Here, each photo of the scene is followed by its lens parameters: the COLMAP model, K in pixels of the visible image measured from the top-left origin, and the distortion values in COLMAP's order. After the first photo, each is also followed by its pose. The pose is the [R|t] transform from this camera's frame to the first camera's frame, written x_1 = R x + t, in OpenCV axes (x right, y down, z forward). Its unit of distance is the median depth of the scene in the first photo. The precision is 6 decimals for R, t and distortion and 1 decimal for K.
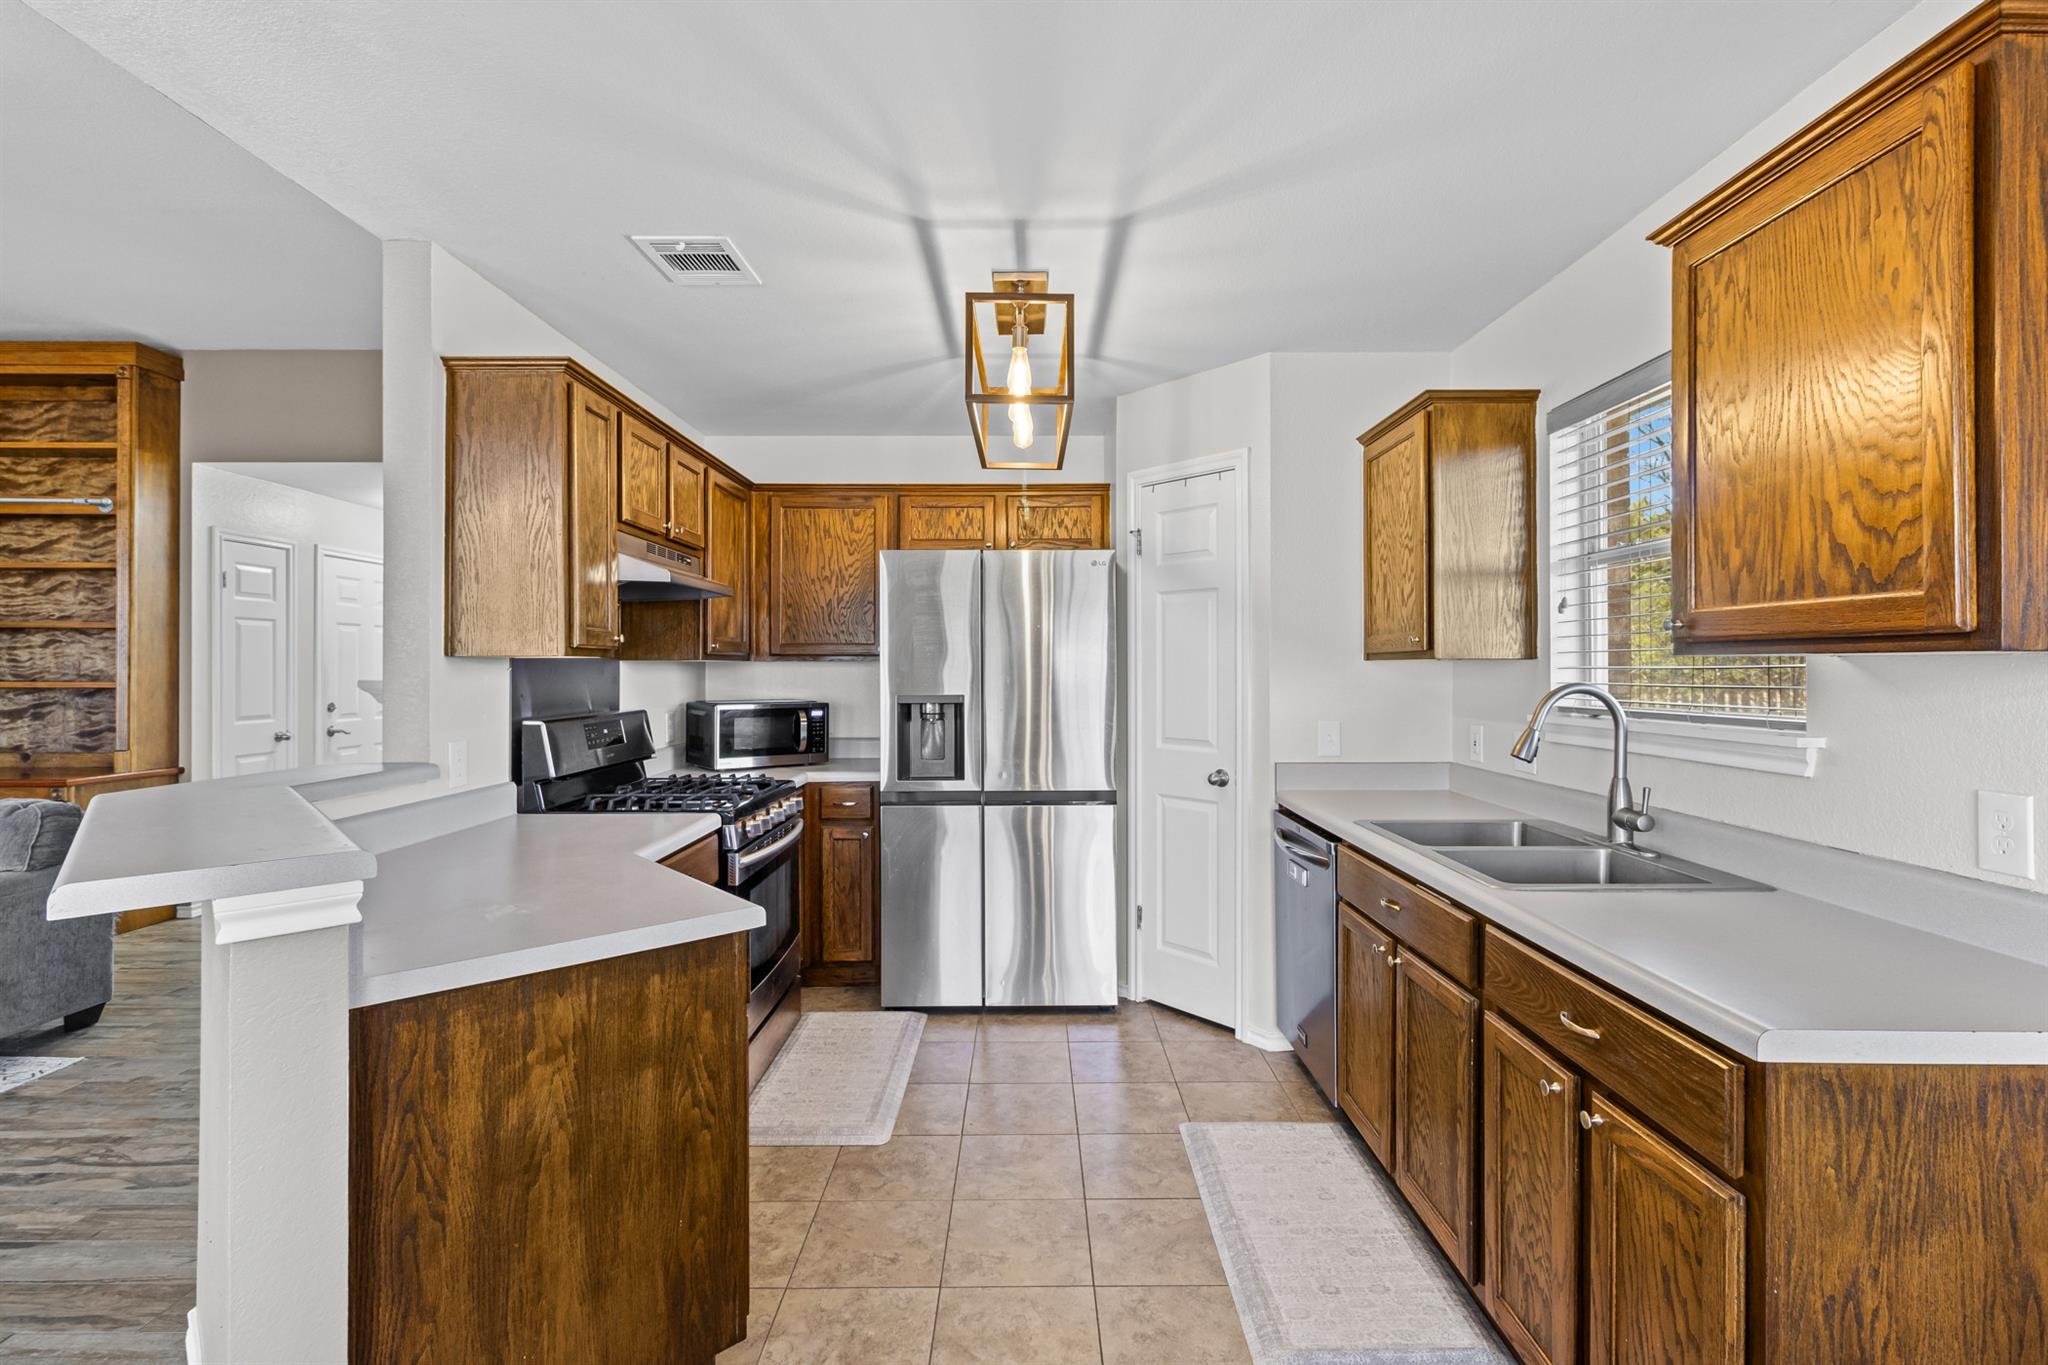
lens RADIAL K [[950.4, 0, 1022.4], [0, 950.4, 663.0], [0, 0, 1]] dist [-0.002463, -0.000866]
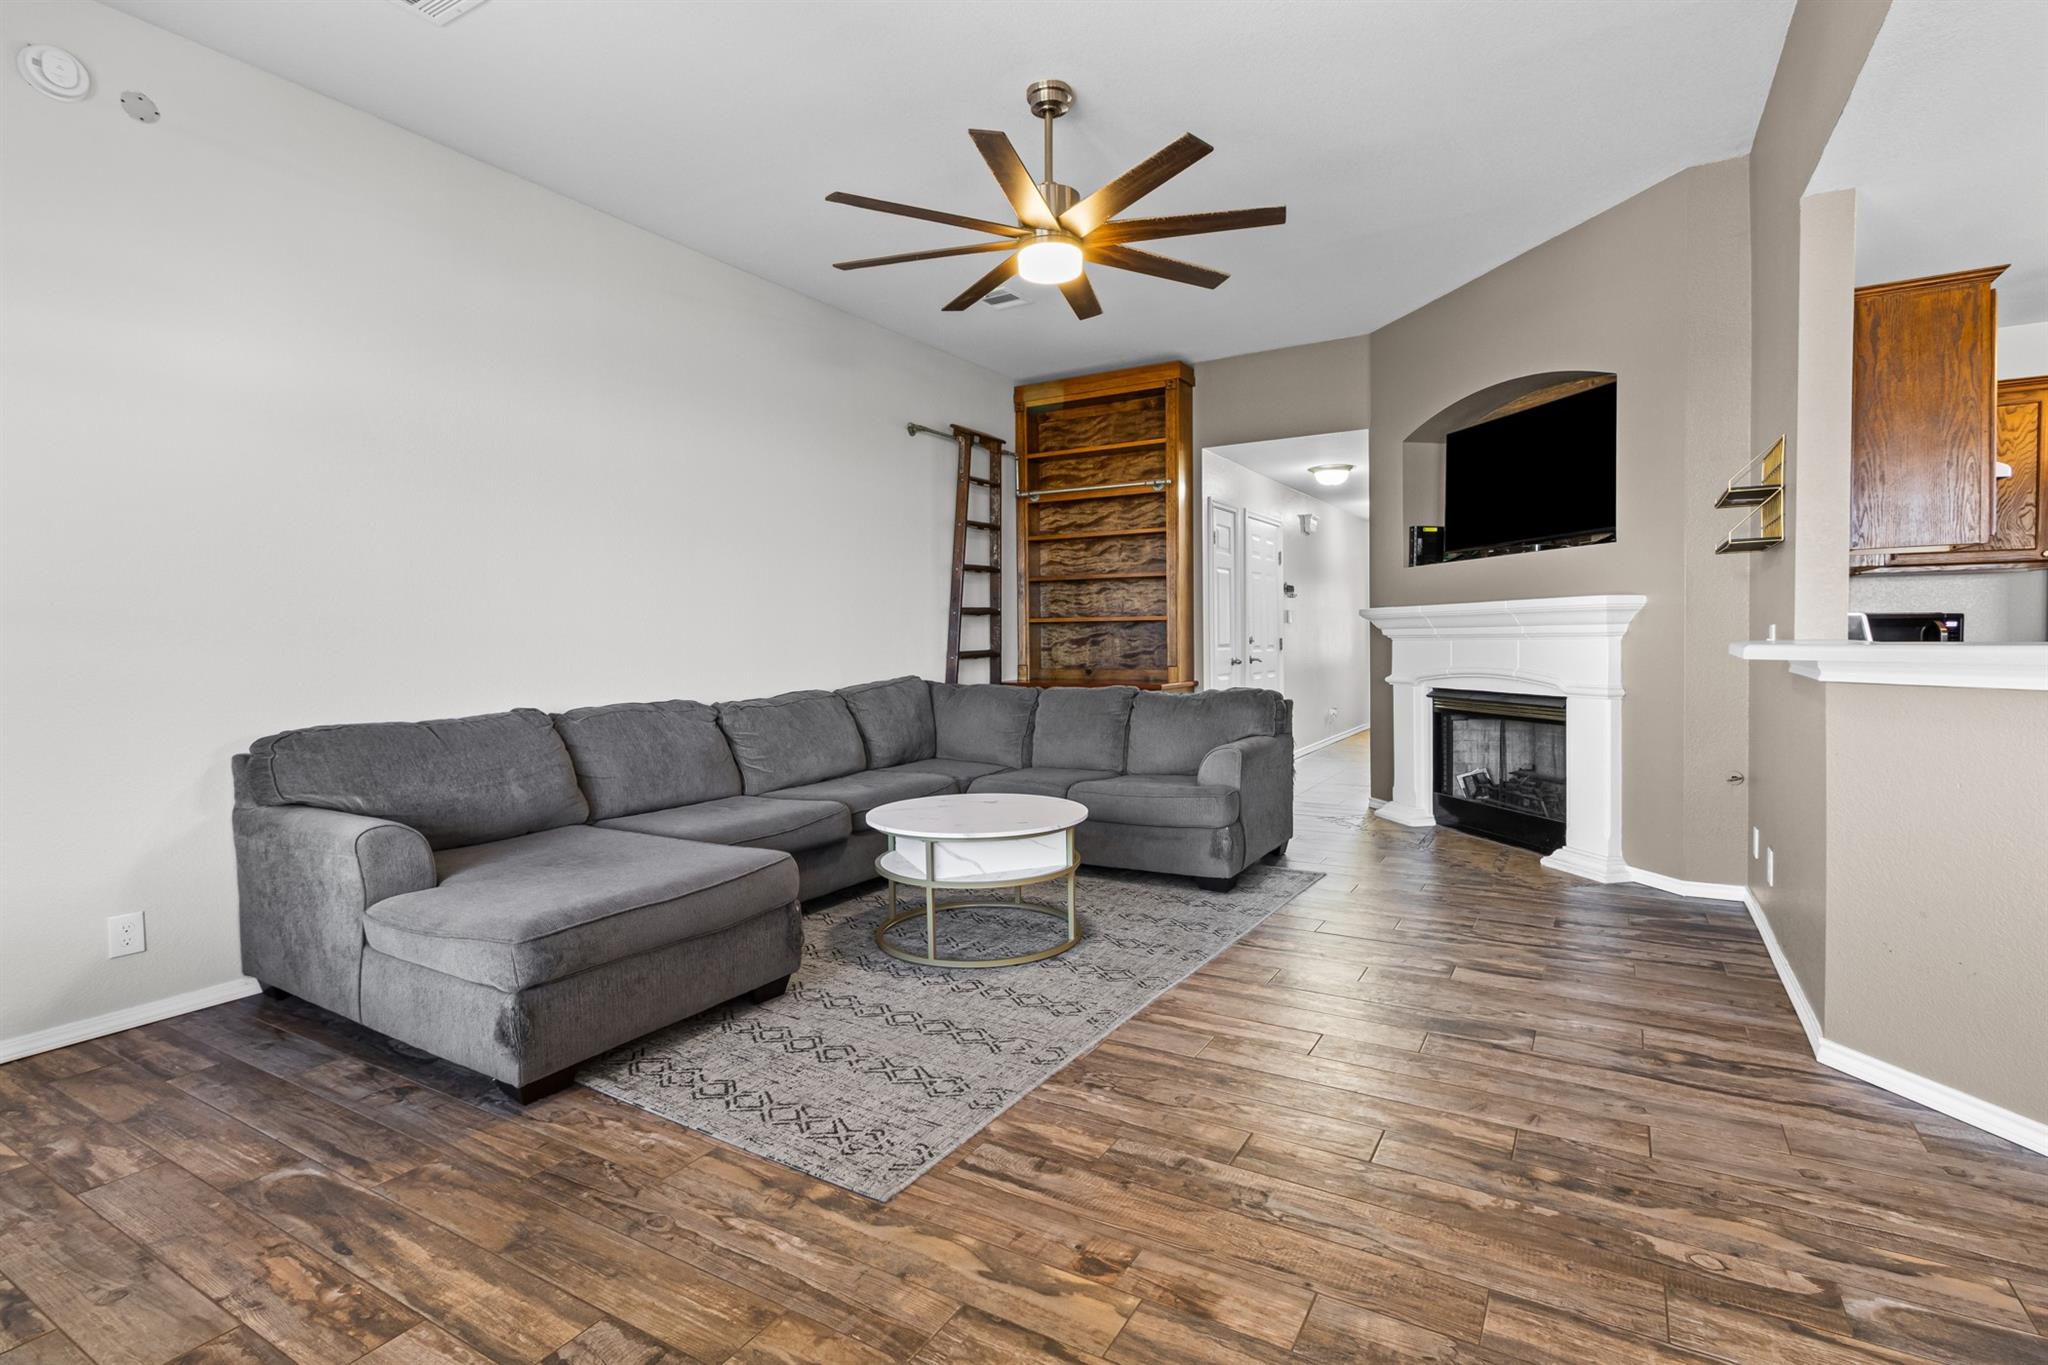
lens RADIAL K [[933.3, 0, 992.1], [0, 933.3, 662.9], [0, 0, 1]] dist [0.002307, 0.000040]
pose [[0.856491, 0.005147, -0.516136, -0.603546], [0.011950, 0.999485, 0.029796, 0.056314], [0.516023, -0.031688, 0.855988, -0.345700]]
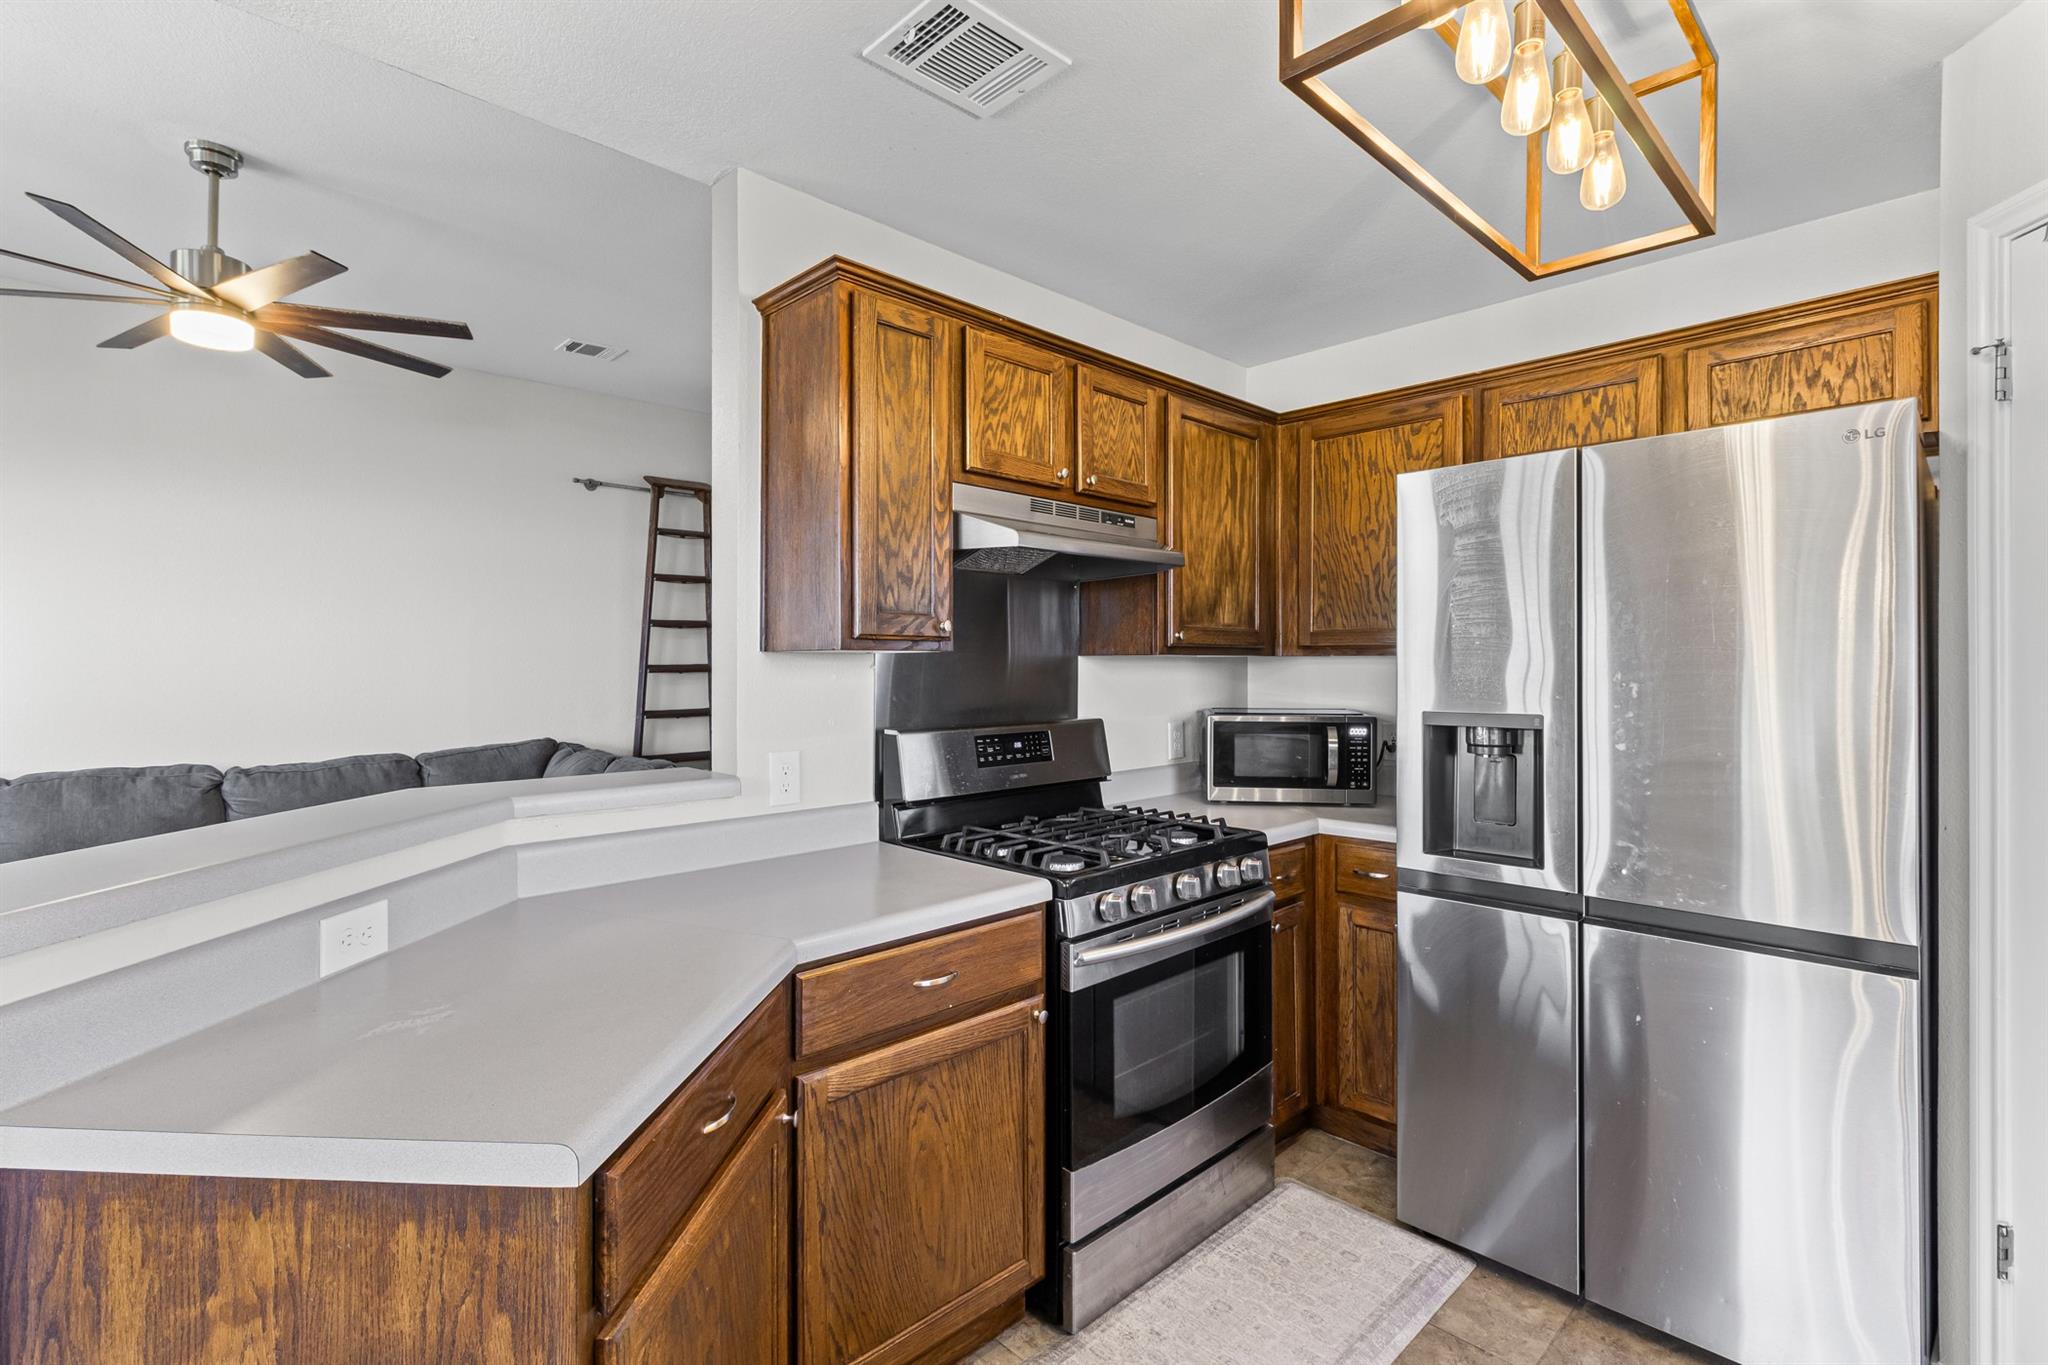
lens RADIAL K [[958.1, 0, 1028.2], [0, 958.1, 662.4], [0, 0, 1]] dist [-0.000015, -0.000231]
pose [[0.707234, -0.000787, -0.706979, 0.111775], [0.002164, 0.999997, 0.001052, 0.001721], [0.706976, -0.002274, 0.707234, 0.369156]]
